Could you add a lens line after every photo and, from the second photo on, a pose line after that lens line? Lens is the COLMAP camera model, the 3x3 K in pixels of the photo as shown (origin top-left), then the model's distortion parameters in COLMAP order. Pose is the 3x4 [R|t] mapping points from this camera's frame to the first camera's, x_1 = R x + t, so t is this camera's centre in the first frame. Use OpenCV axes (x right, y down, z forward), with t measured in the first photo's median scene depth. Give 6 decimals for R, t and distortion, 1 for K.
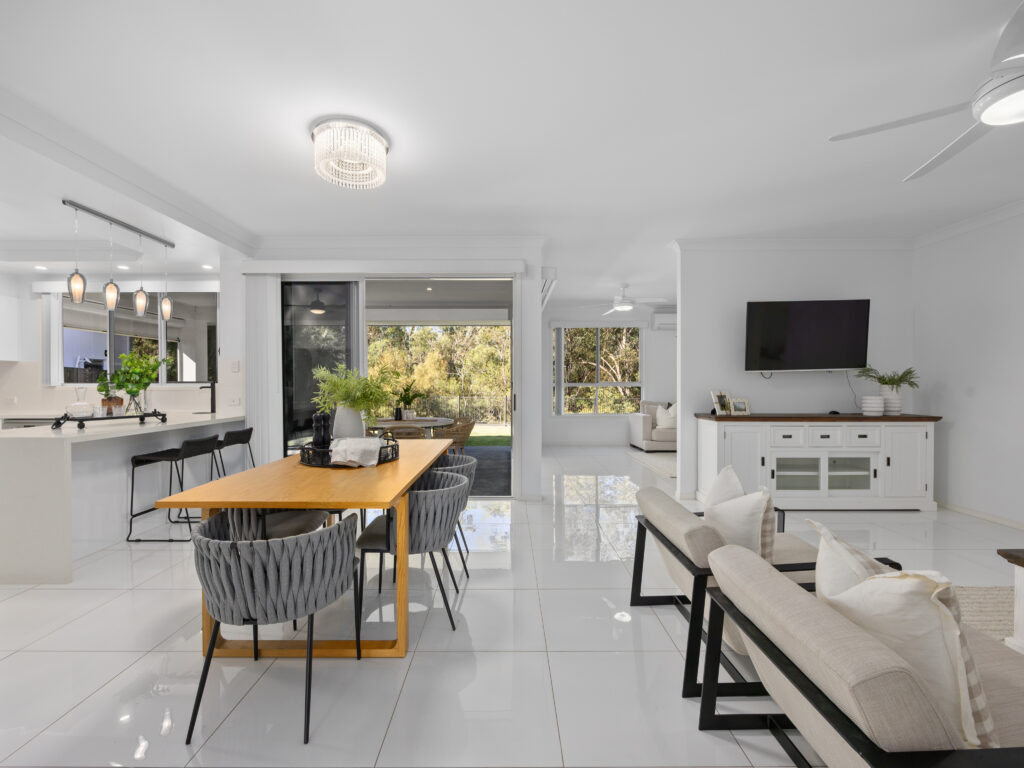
lens RADIAL K [[440.3, 0, 512.0], [0, 440.3, 384.0], [0, 0, 1]] dist [-0.000825, 0.000052]
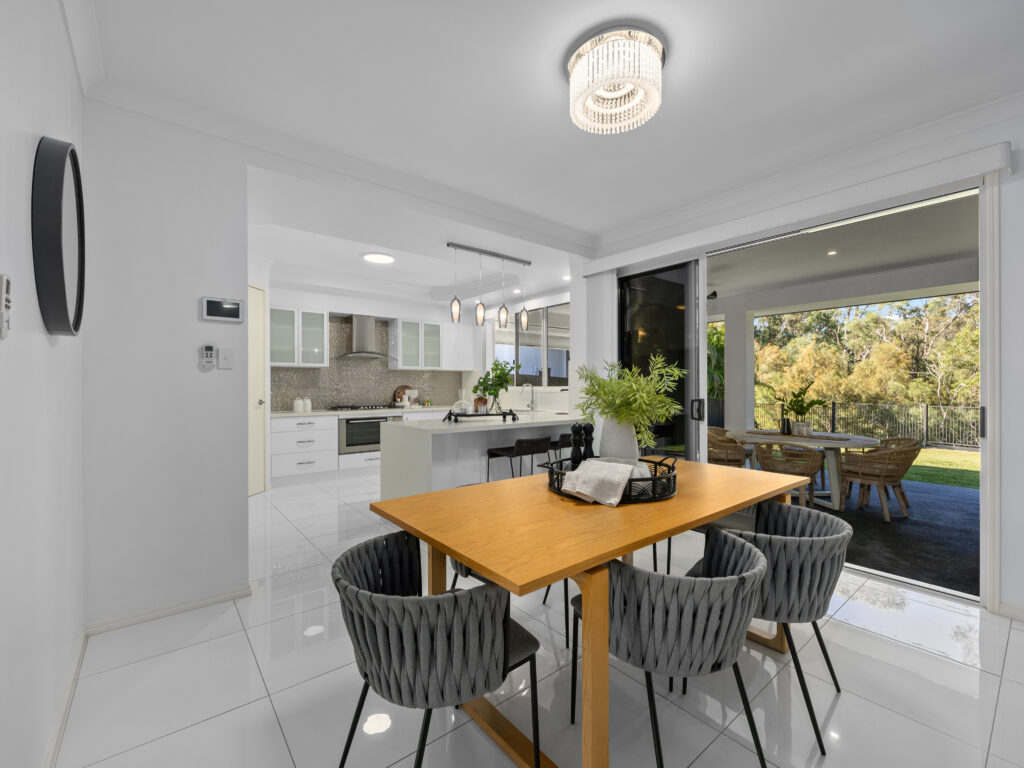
lens RADIAL K [[440.3, 0, 512.0], [0, 440.3, 384.0], [0, 0, 1]] dist [-0.000825, 0.000052]
pose [[0.623536, -0.005028, -0.781778, 0.081372], [-0.000483, 0.999977, -0.006817, 0.000482], [0.781794, 0.004628, 0.623519, 0.286431]]
